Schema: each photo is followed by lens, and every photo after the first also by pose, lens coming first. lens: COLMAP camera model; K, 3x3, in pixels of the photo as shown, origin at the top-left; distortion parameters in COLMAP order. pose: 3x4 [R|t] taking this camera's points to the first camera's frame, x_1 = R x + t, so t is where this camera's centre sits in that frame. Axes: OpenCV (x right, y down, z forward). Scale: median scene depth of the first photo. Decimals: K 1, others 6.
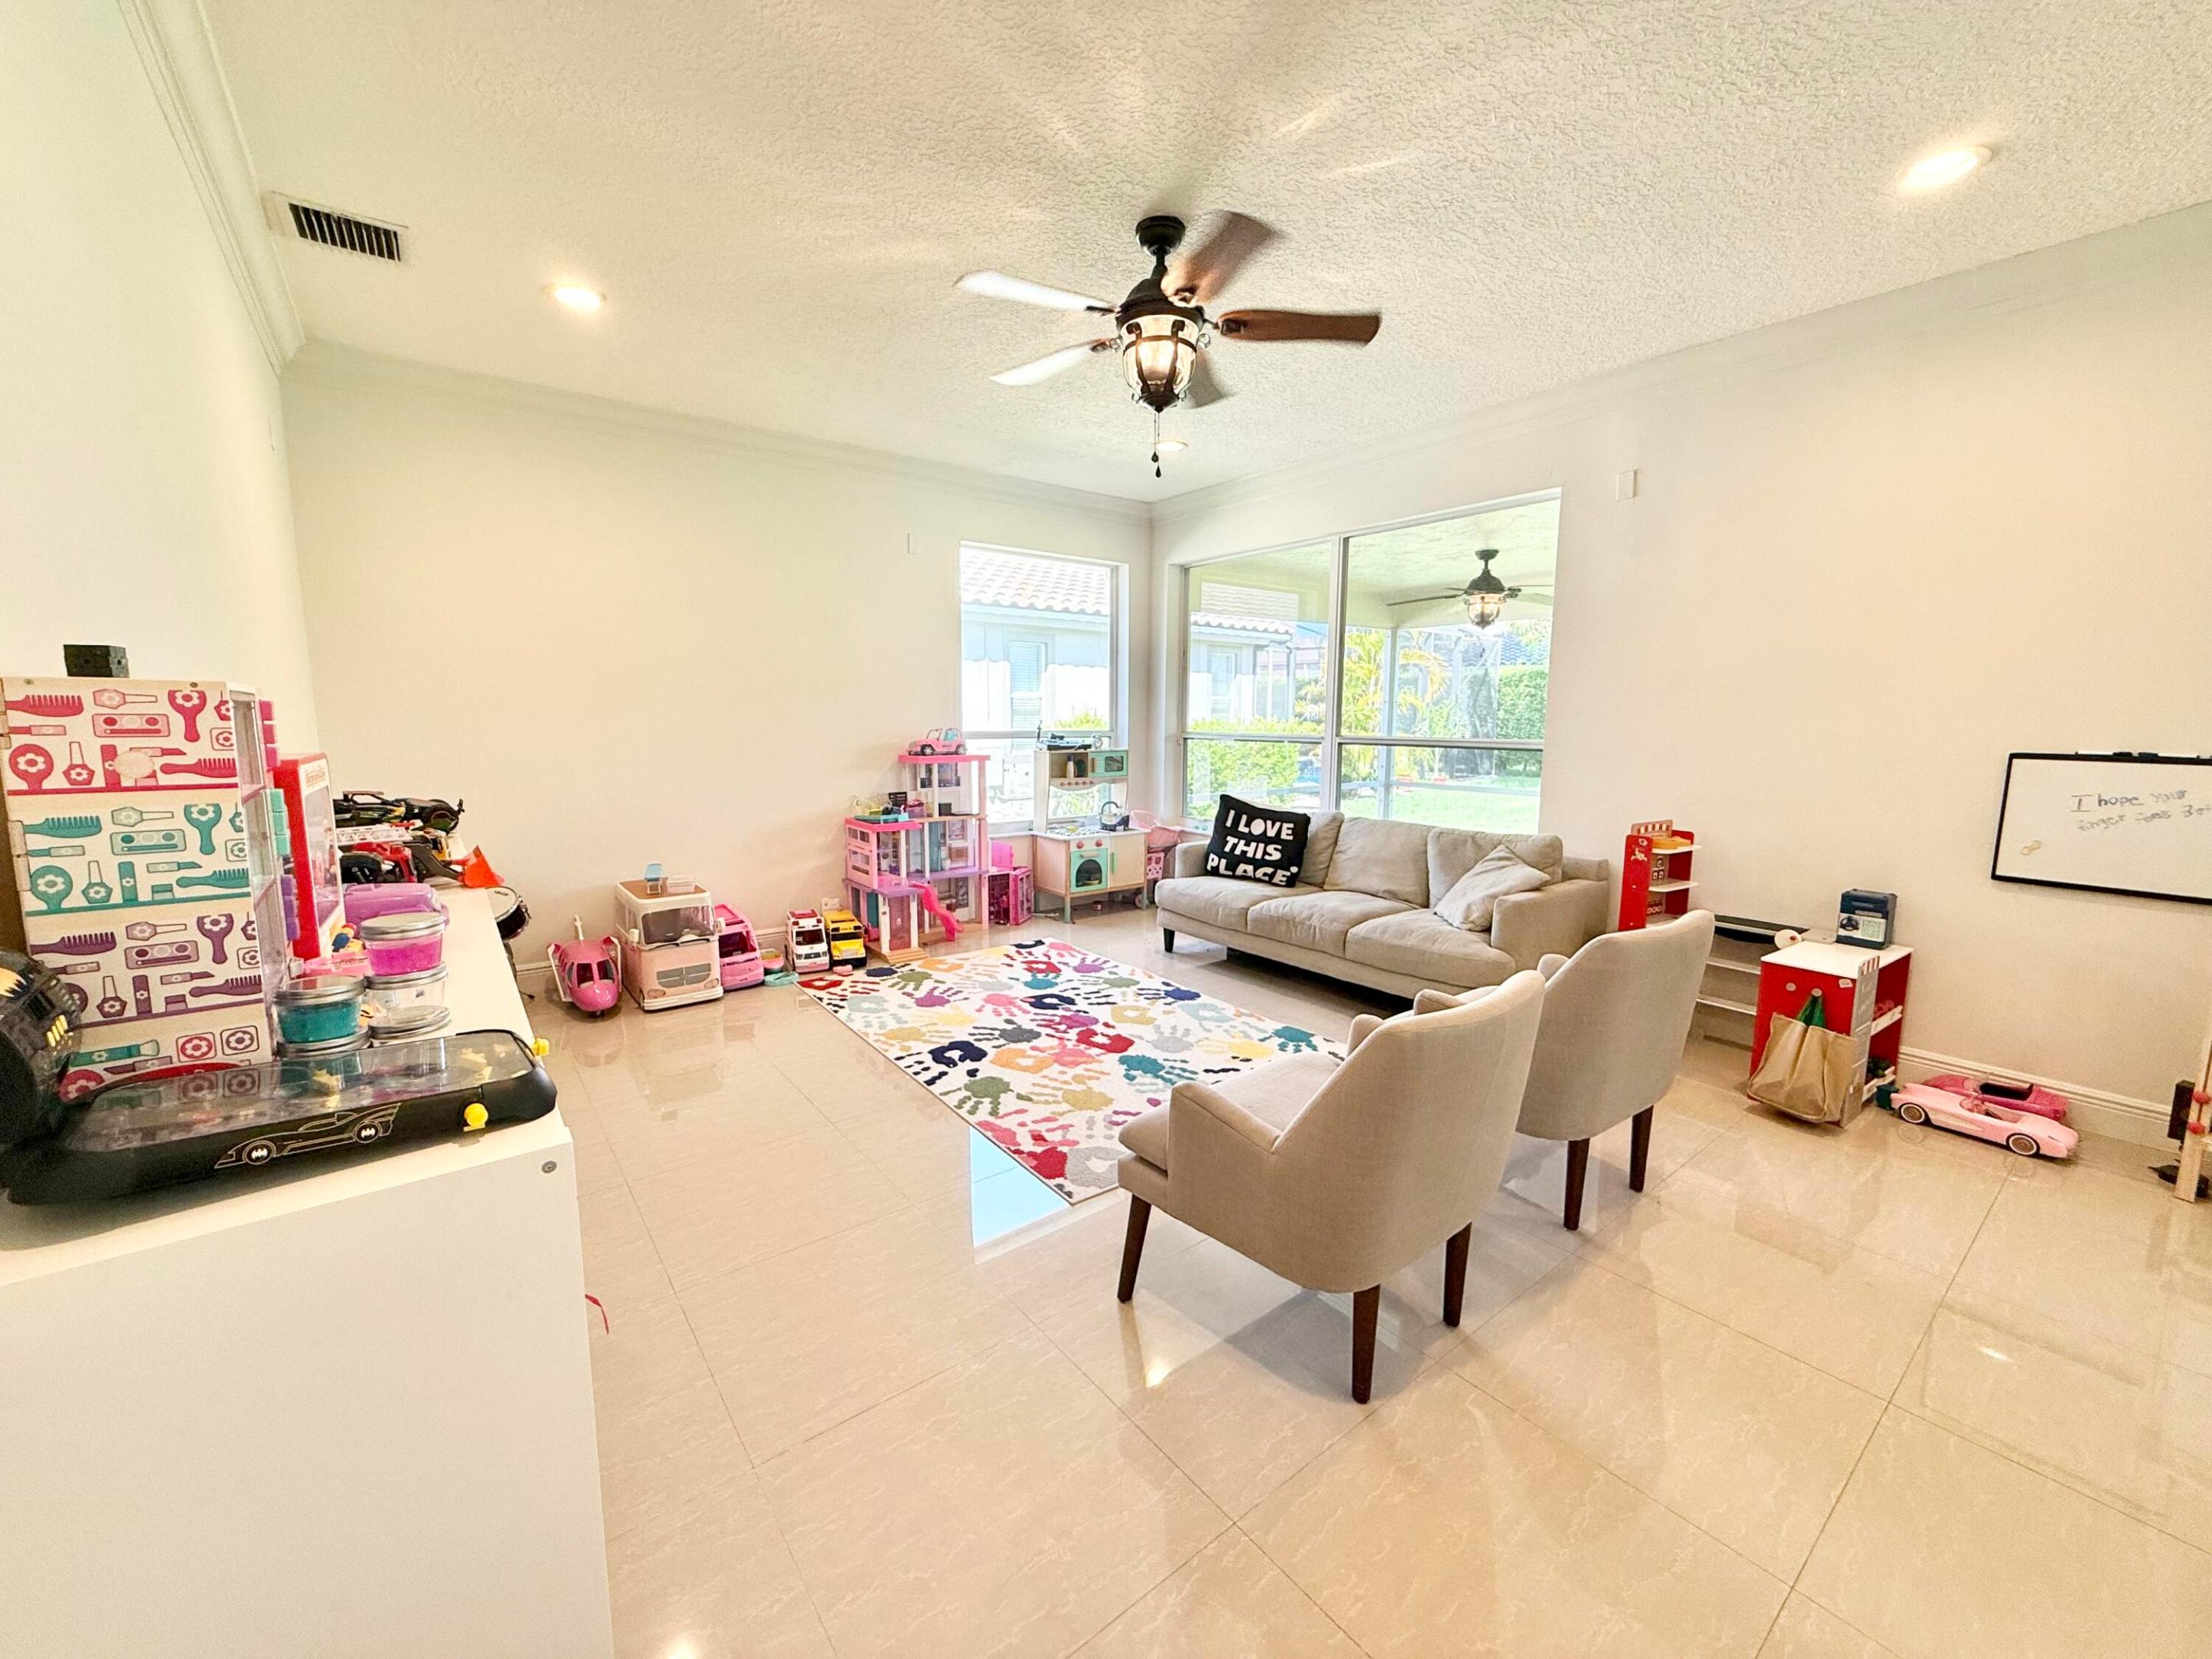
lens RADIAL K [[881.2, 0, 1102.6], [0, 881.2, 828.2], [0, 0, 1]] dist [-0.000193, 0.000319]
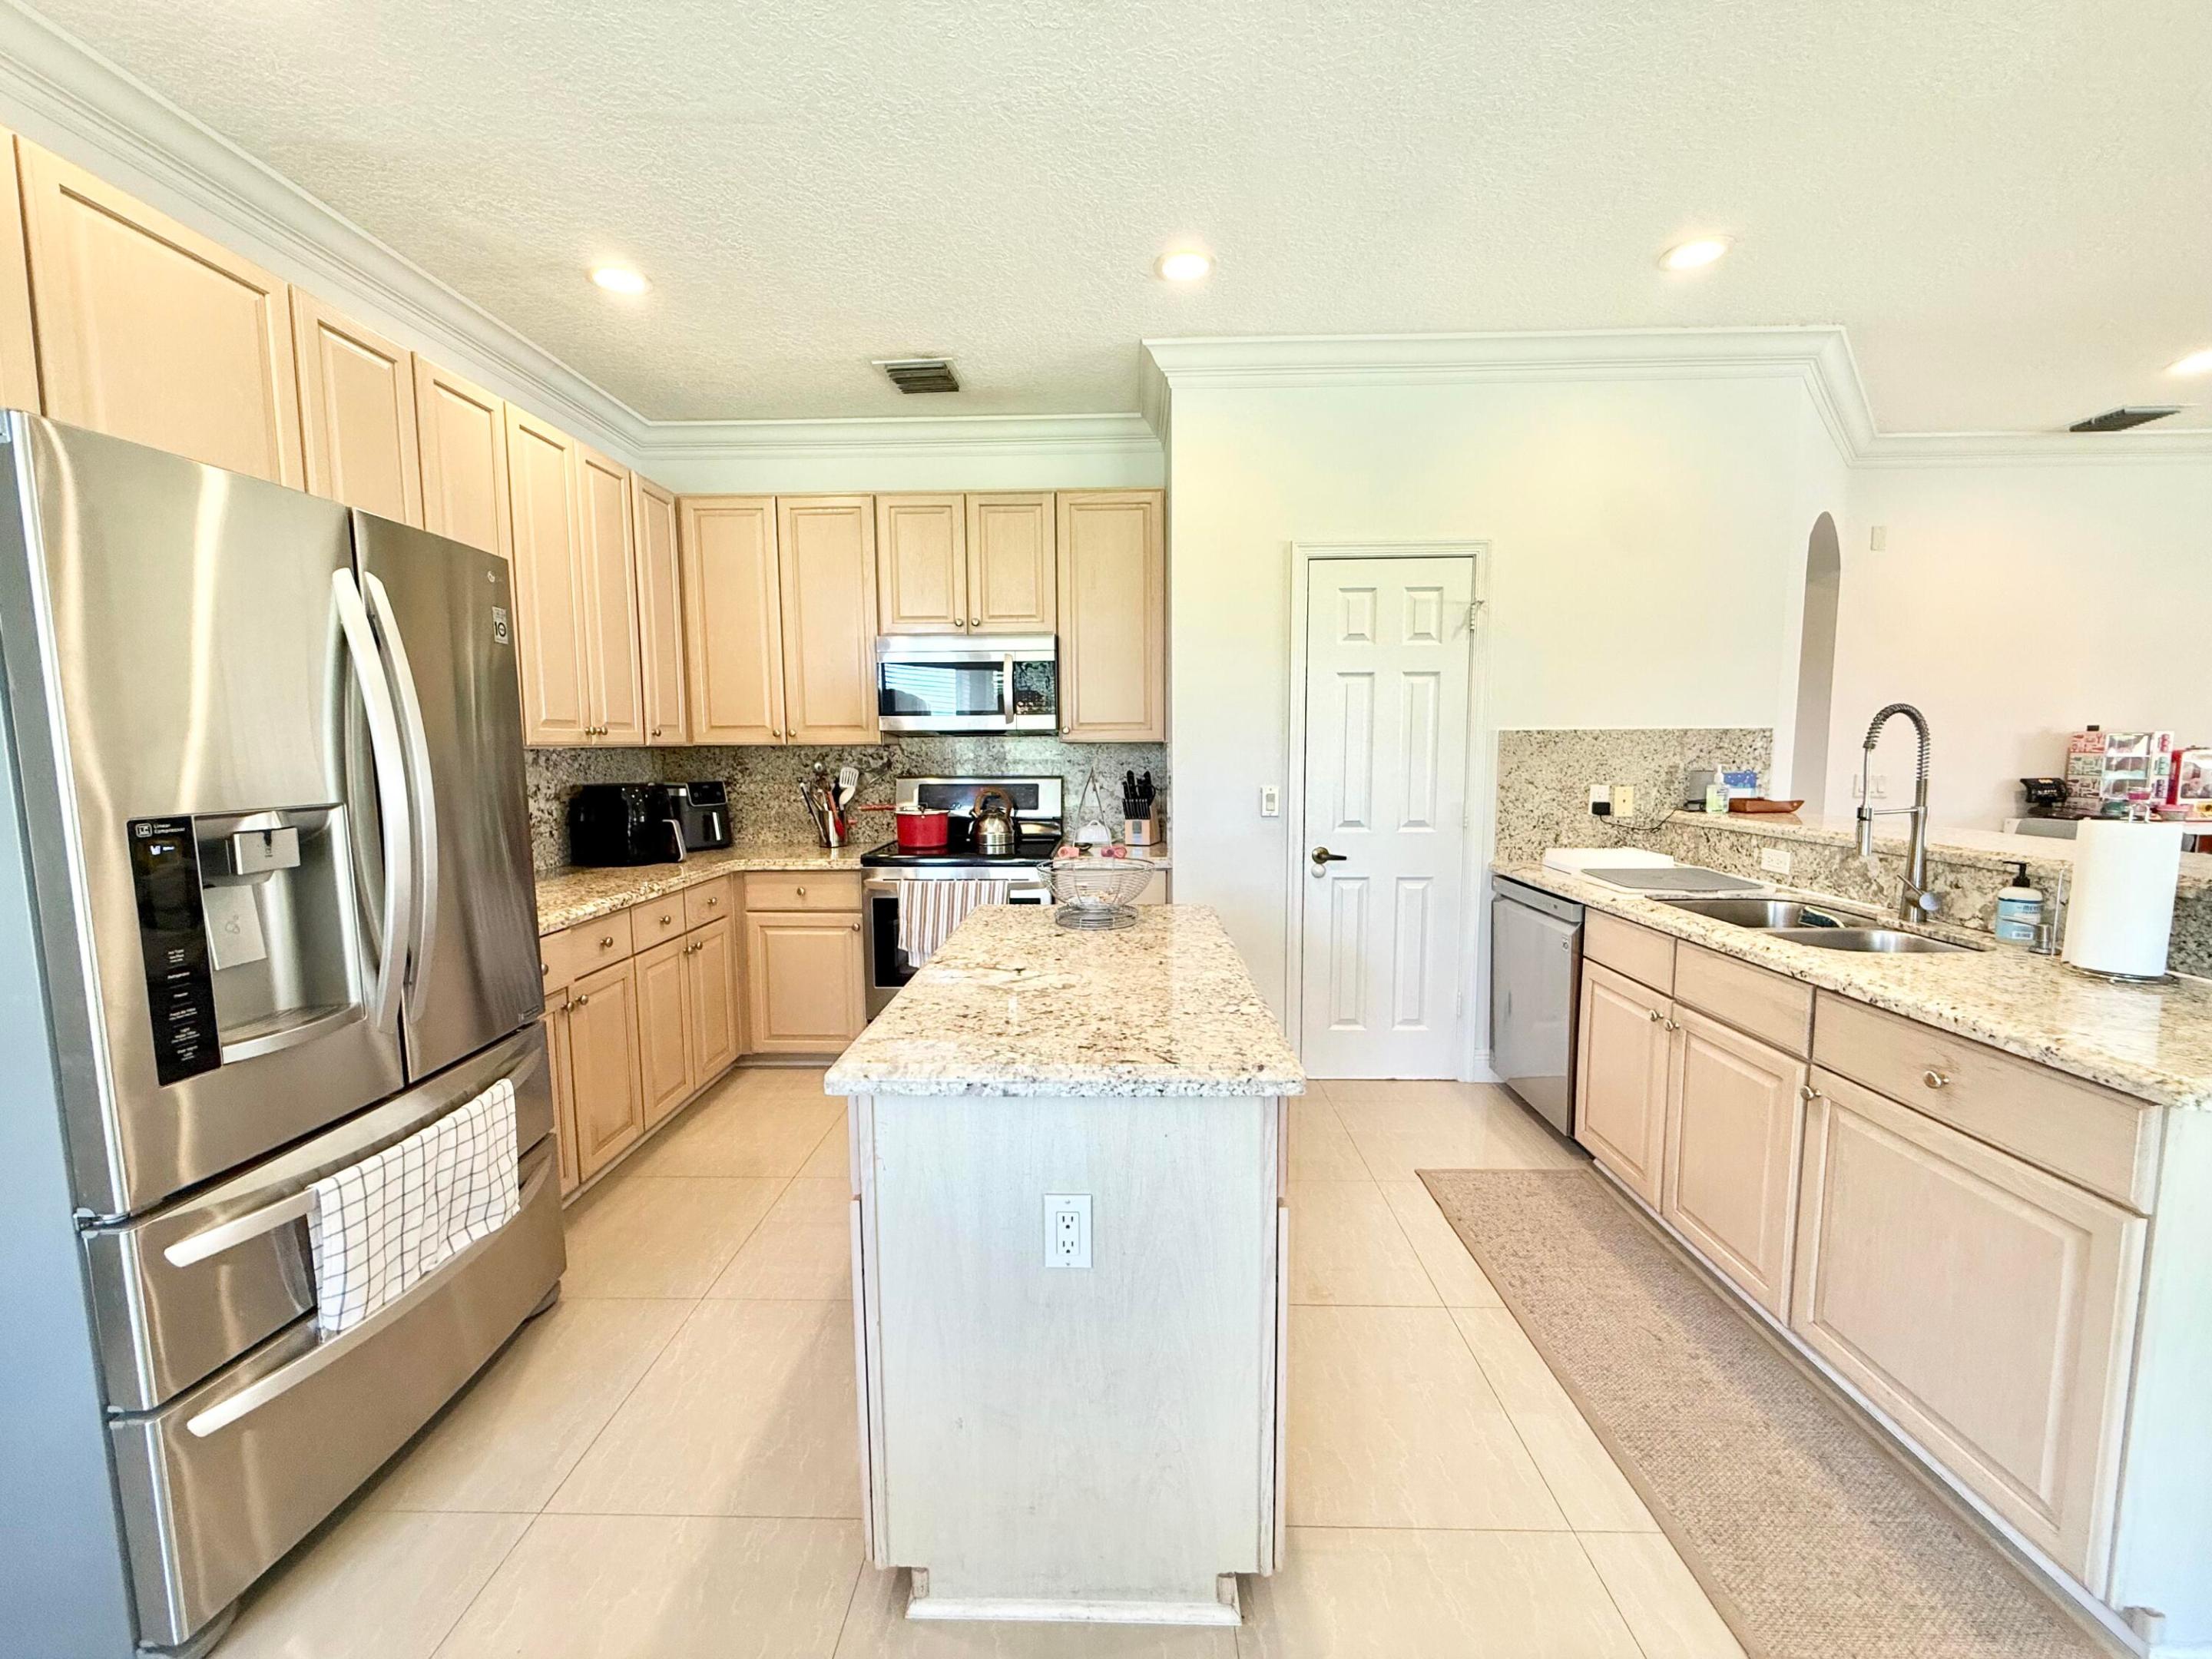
lens RADIAL K [[881.2, 0, 1102.6], [0, 881.2, 828.2], [0, 0, 1]] dist [-0.000193, 0.000319]
pose [[-0.632274, 0.079335, -0.770672, 1.123411], [-0.093932, 0.979555, 0.177901, 0.003191], [0.769030, 0.184873, -0.611895, -0.042626]]
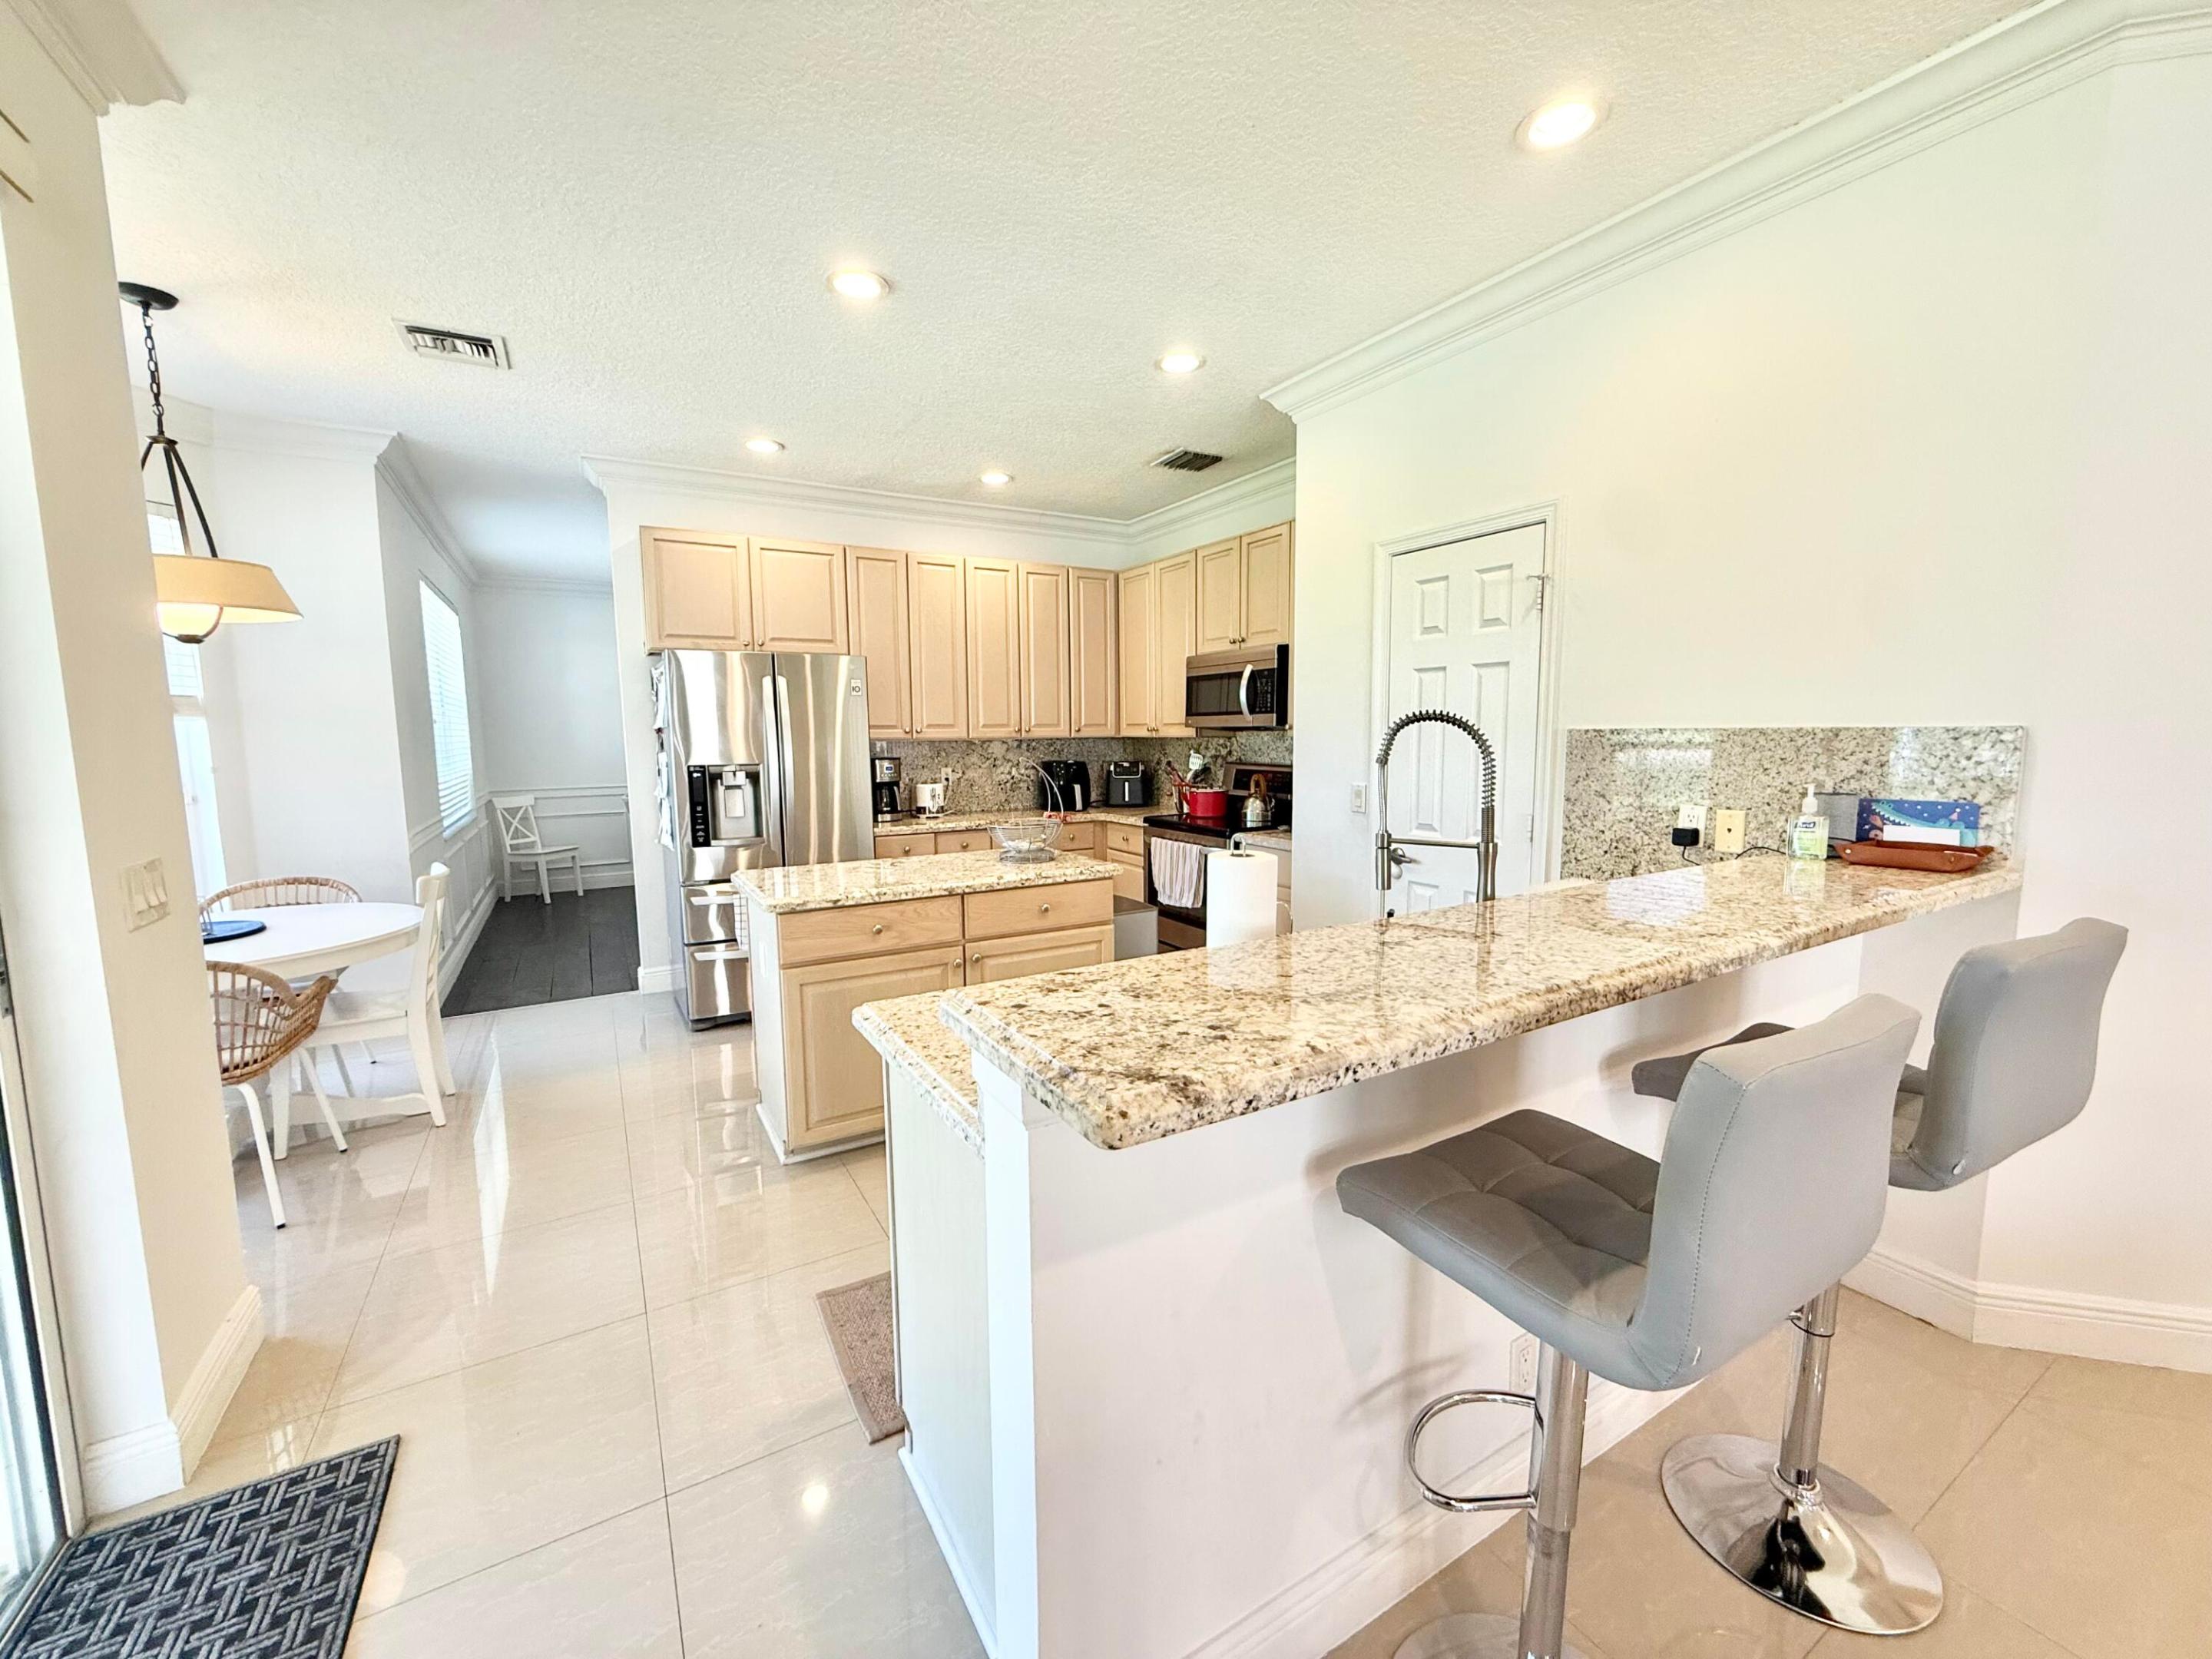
lens RADIAL K [[881.2, 0, 1102.6], [0, 881.2, 828.2], [0, 0, 1]] dist [-0.000193, 0.000319]
pose [[-0.991754, -0.005232, 0.128048, 0.617061], [0.025662, 0.970822, 0.238424, -0.058179], [-0.125560, 0.239744, -0.962683, 0.350854]]
